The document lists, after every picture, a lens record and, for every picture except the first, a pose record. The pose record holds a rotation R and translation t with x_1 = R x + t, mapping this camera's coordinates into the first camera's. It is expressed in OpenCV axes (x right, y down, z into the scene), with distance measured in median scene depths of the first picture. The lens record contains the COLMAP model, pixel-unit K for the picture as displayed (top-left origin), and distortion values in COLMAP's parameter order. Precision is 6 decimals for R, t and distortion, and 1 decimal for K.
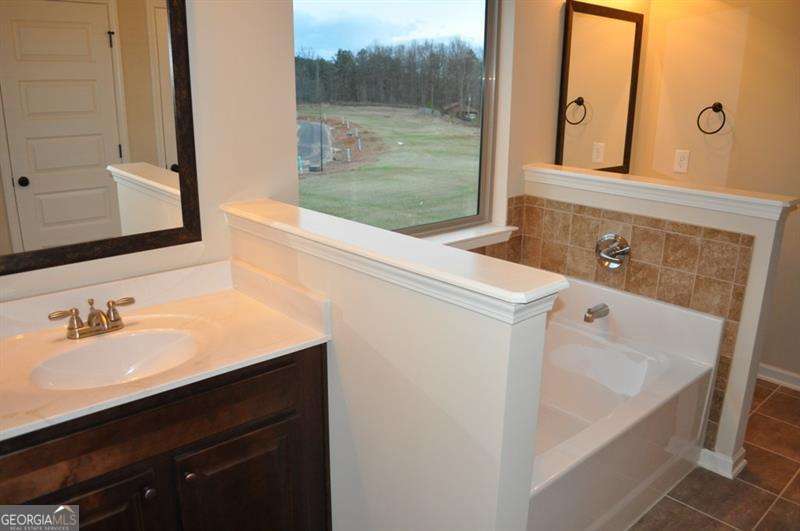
lens RADIAL K [[626.4, 0, 396.6], [0, 626.4, 266.0], [0, 0, 1]] dist [-0.081841, -0.001023]
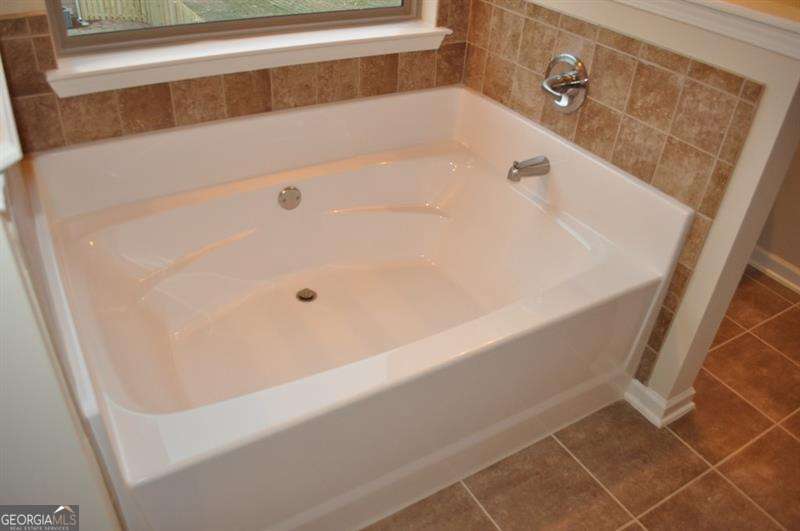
lens RADIAL K [[626.4, 0, 401.4], [0, 626.4, 270.7], [0, 0, 1]] dist [-0.081841, -0.001023]
pose [[0.982089, 0.145893, -0.119235, 0.304894], [-0.101299, 0.942409, 0.318753, -0.027231], [0.158872, -0.300966, 0.940308, 0.308844]]
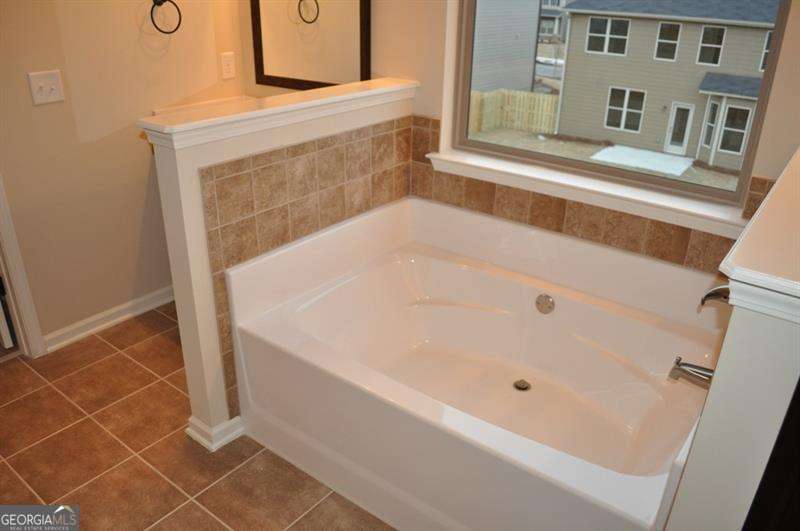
lens RADIAL K [[626.4, 0, 400.0], [0, 626.4, 267.9], [0, 0, 1]] dist [-0.081841, -0.001023]
pose [[0.188259, 0.406994, -0.893820, 0.853892], [-0.301309, 0.890139, 0.341855, -0.155922], [0.934757, 0.204959, 0.290208, 0.578151]]
